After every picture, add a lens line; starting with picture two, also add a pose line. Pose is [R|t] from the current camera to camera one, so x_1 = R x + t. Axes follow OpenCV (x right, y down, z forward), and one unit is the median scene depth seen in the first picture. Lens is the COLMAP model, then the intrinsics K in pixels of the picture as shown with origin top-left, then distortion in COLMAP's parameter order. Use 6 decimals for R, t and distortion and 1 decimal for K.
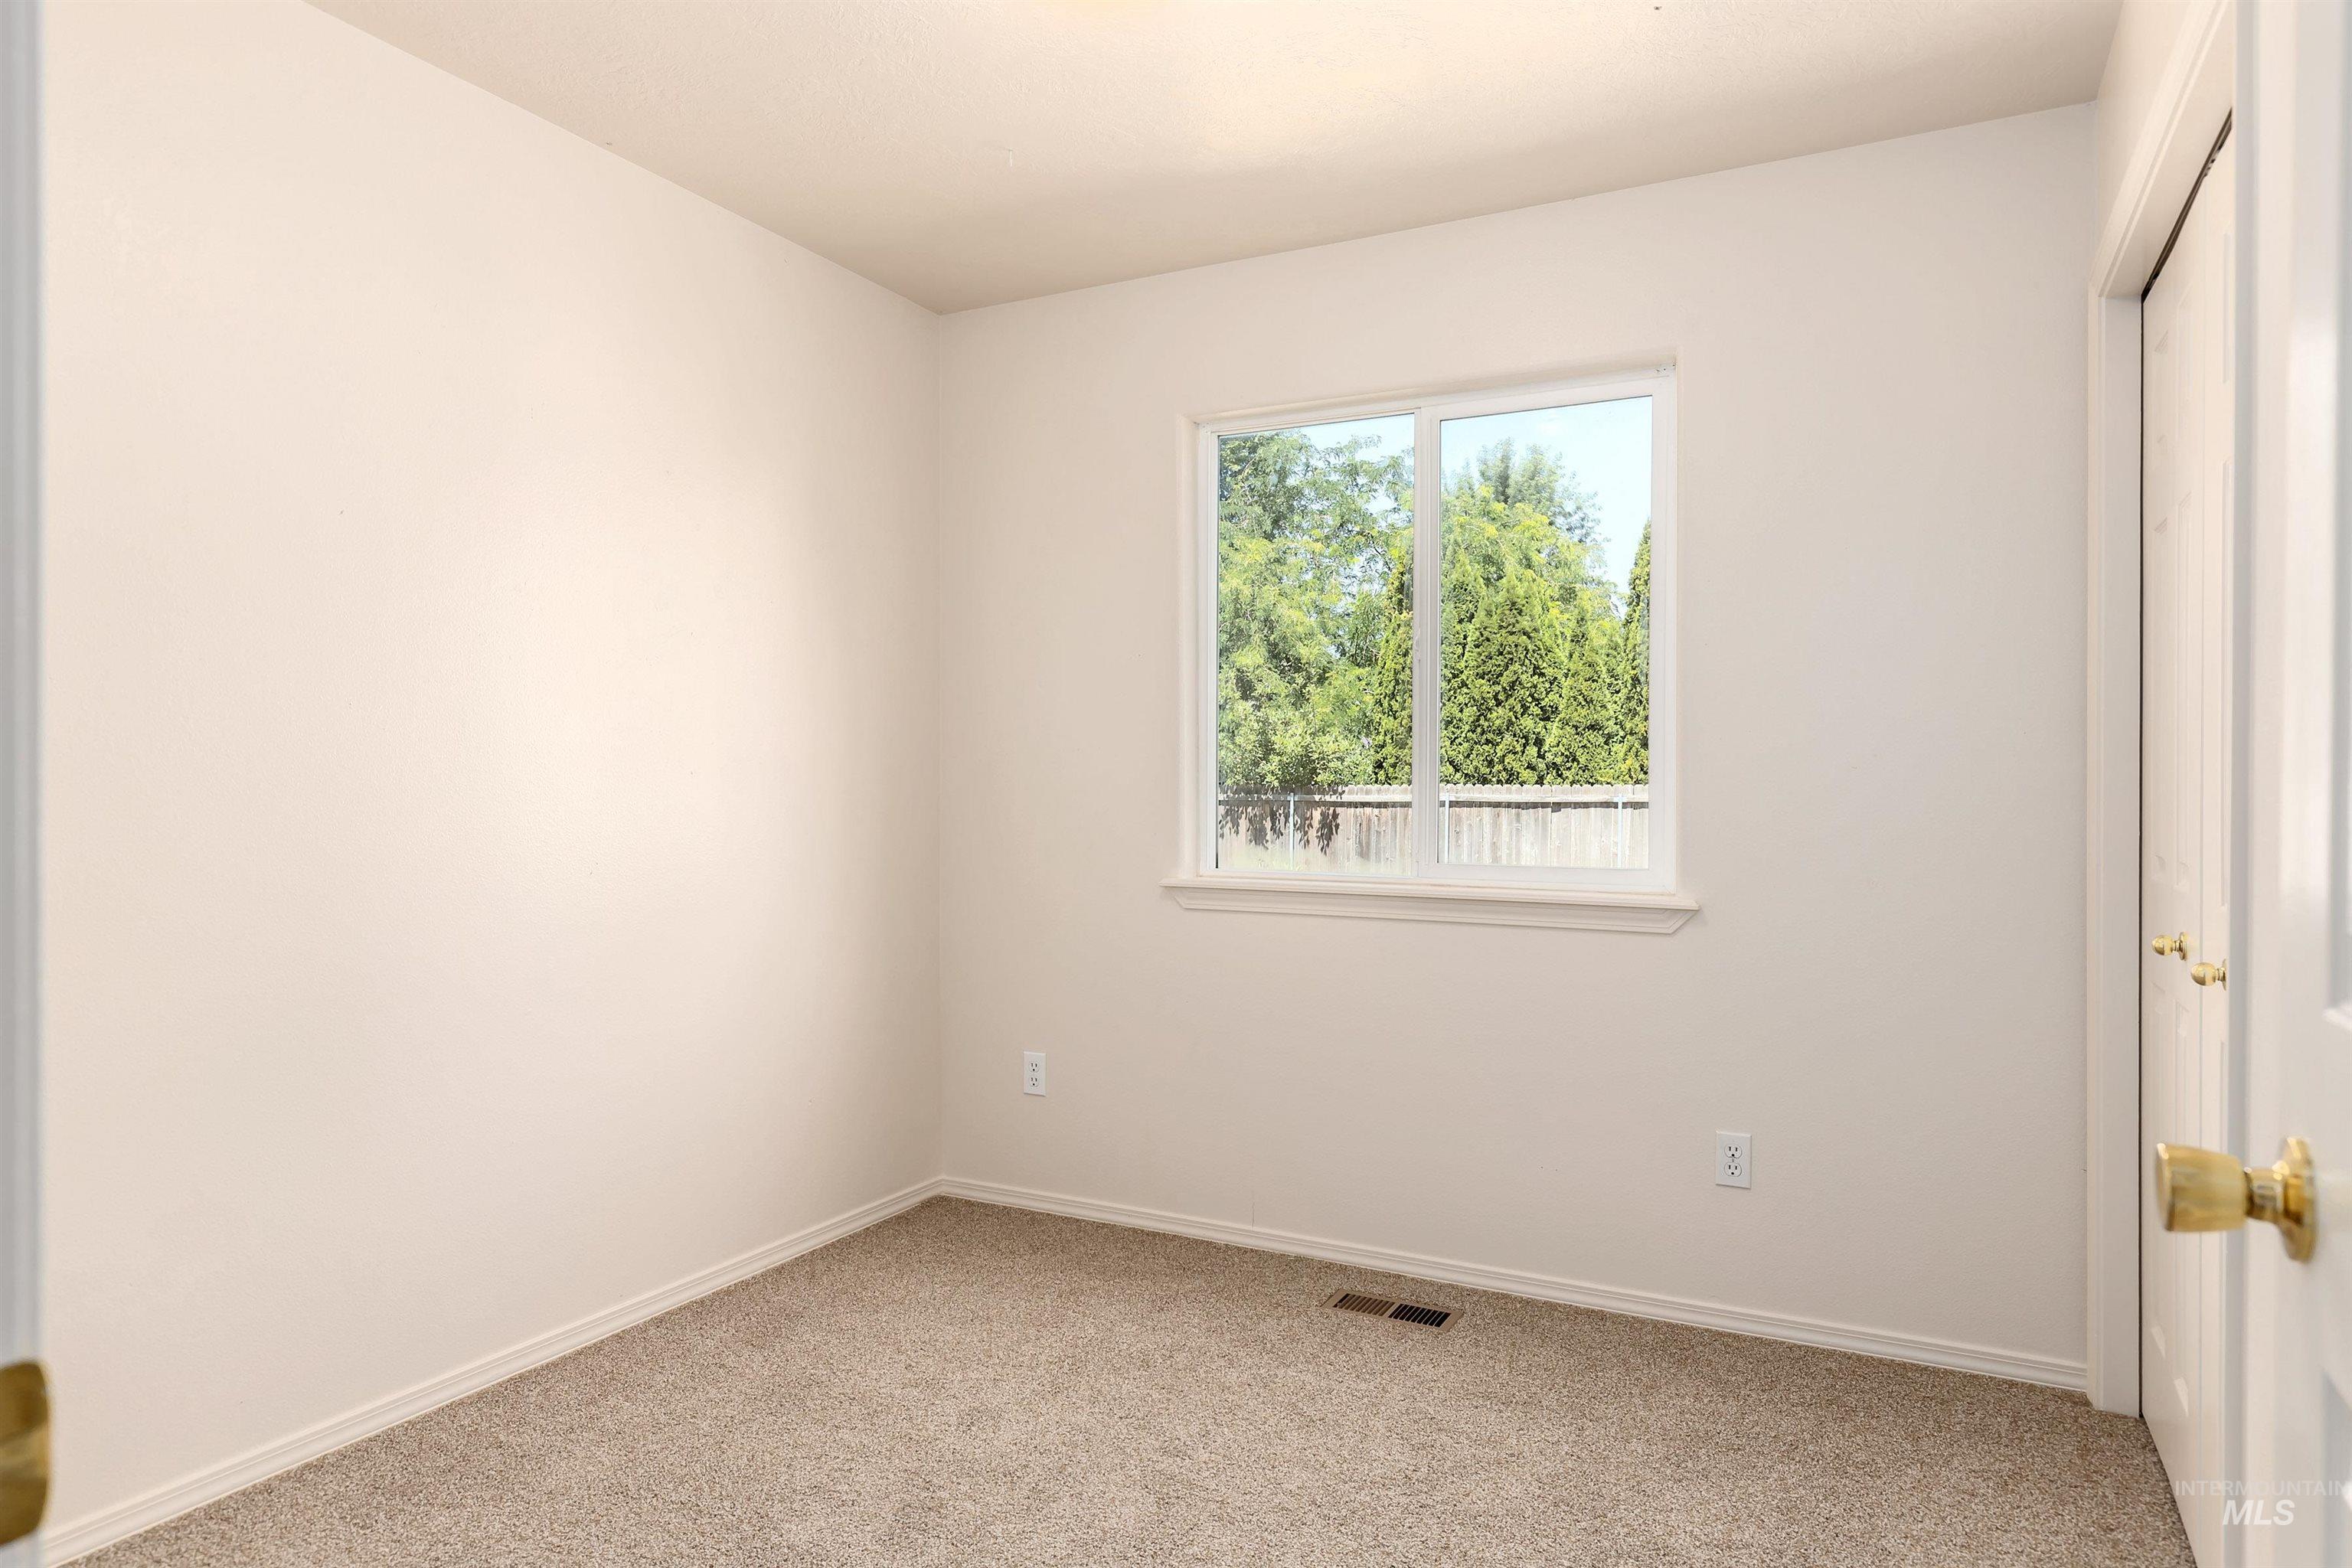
lens RADIAL K [[1418.3, 0, 1183.2], [0, 1418.3, 788.2], [0, 0, 1]] dist [0.008533, 0.002401]
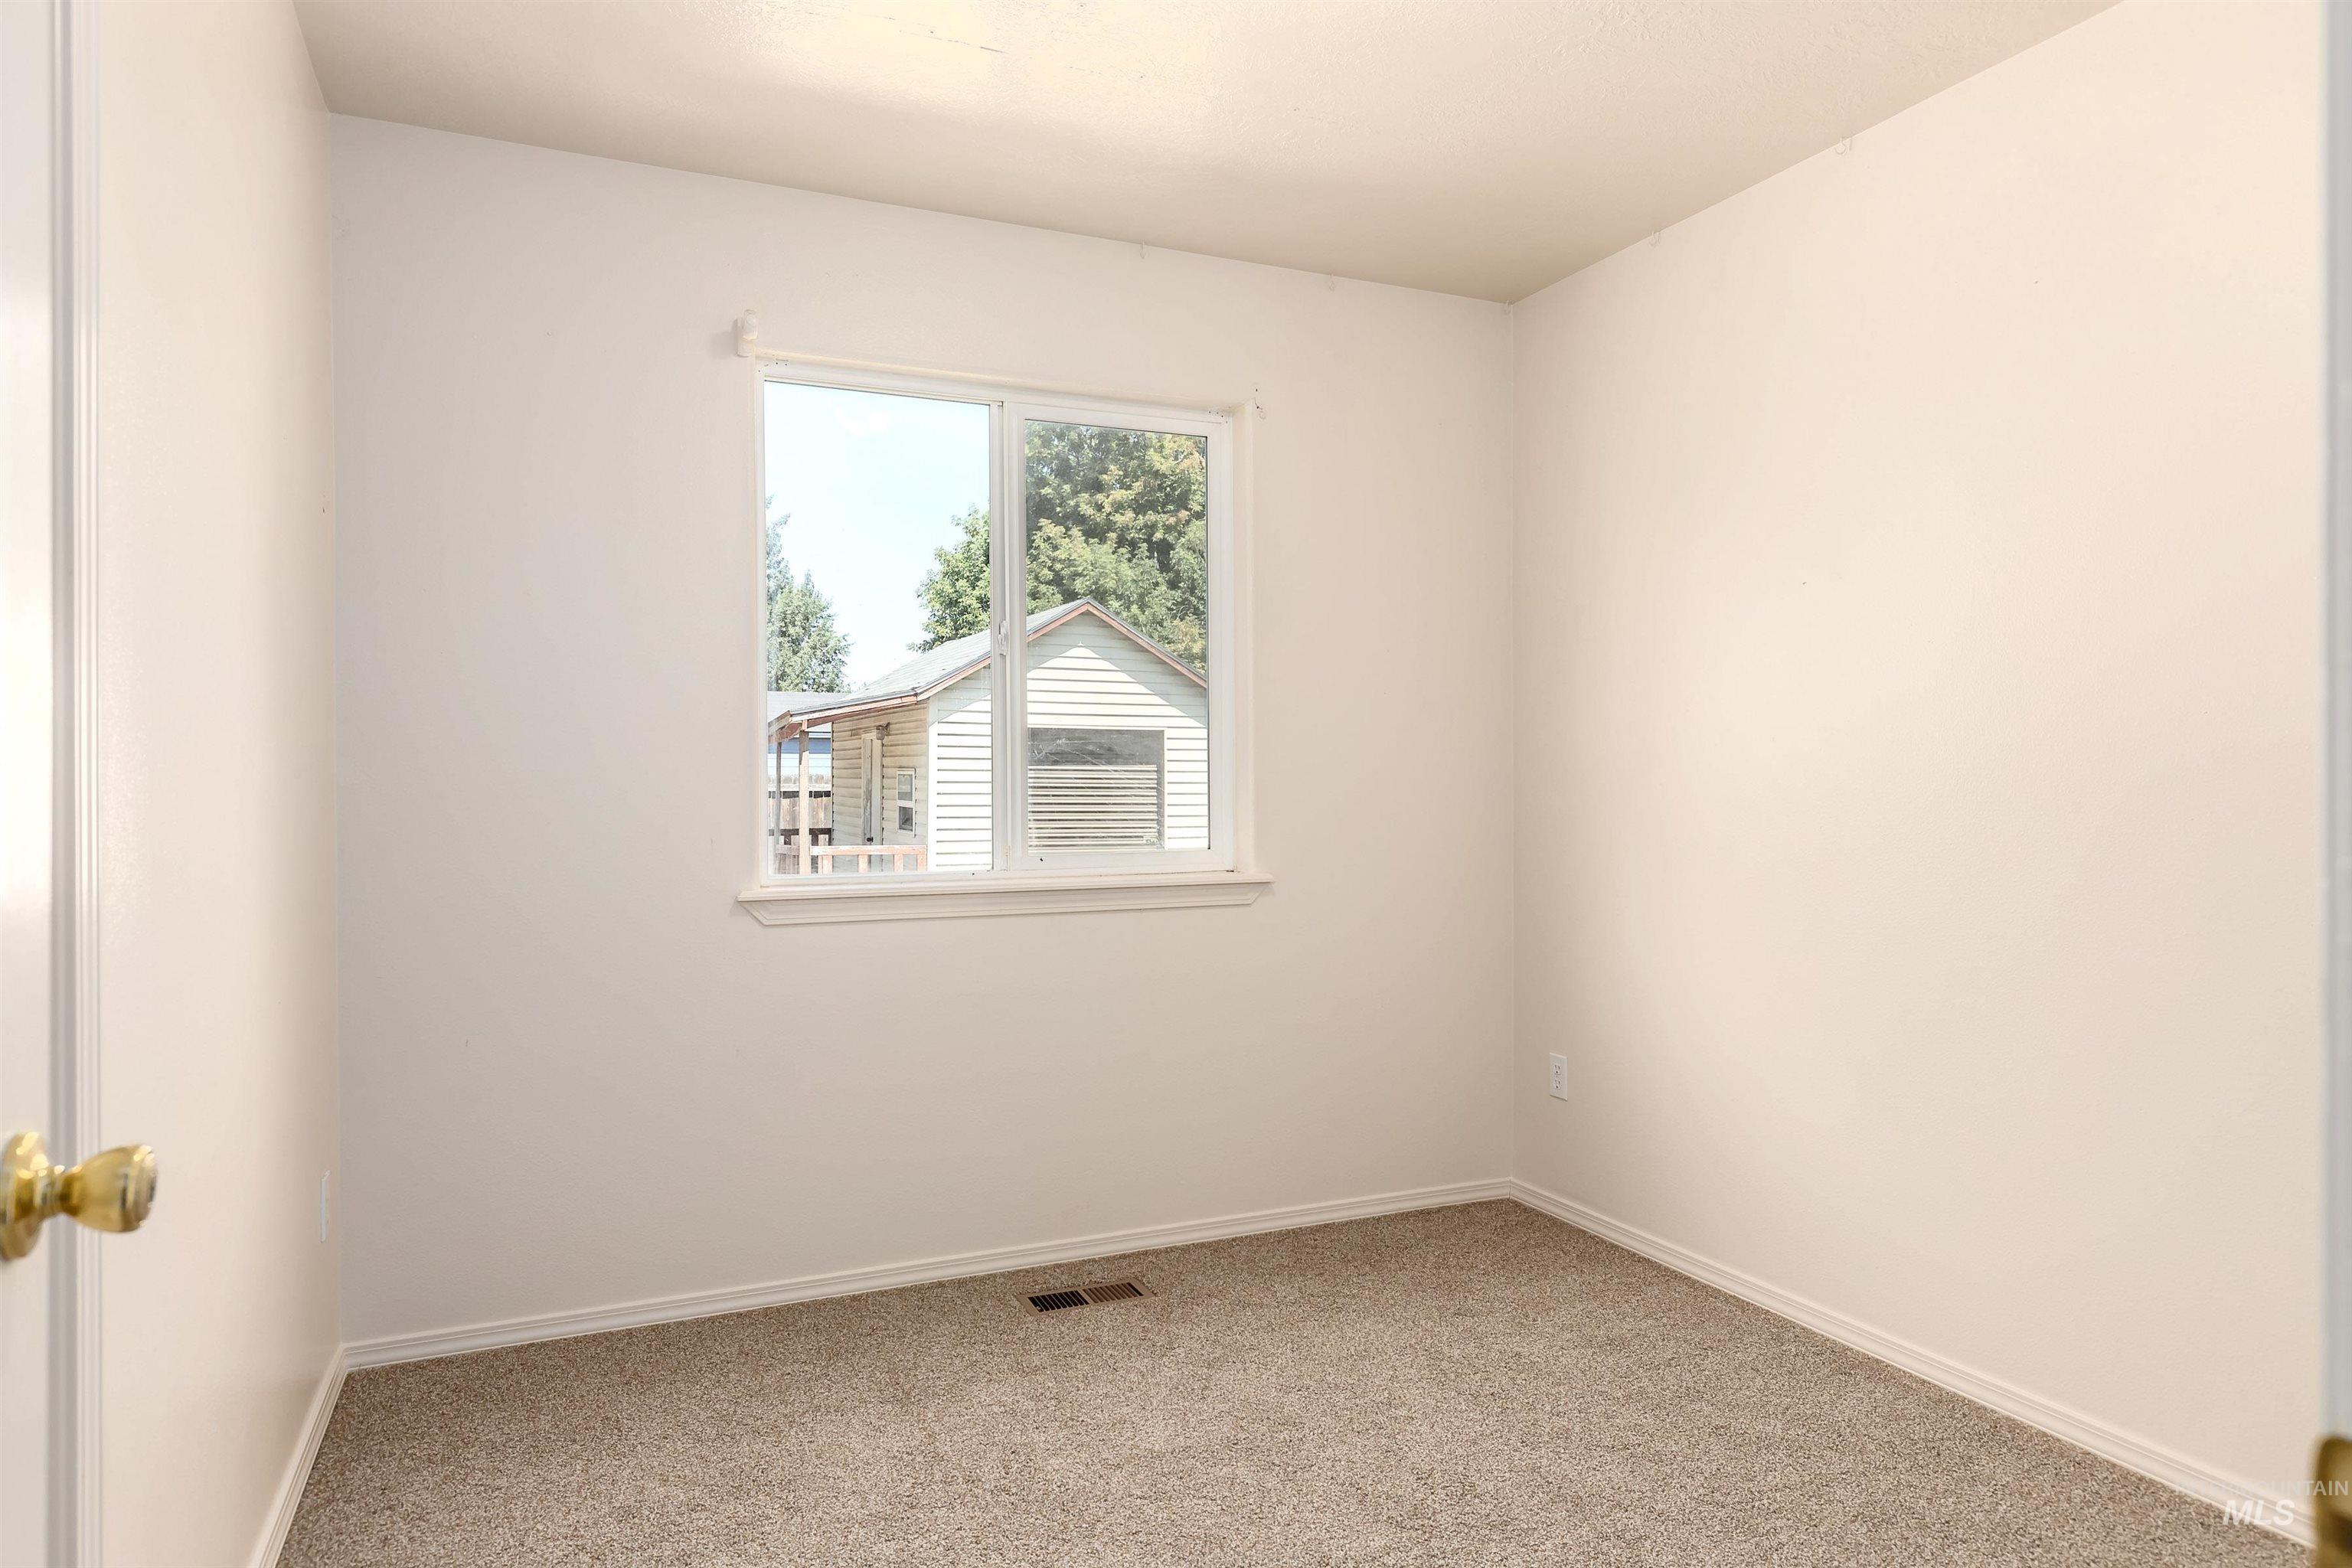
lens RADIAL K [[1418.3, 0, 1187.3], [0, 1418.3, 772.4], [0, 0, 1]] dist [0.008533, 0.002401]
pose [[0.621933, -0.003741, 0.783062, -0.589739], [0.008498, 0.999962, -0.001972, -0.003874], [-0.783024, 0.007881, 0.621941, 0.304622]]
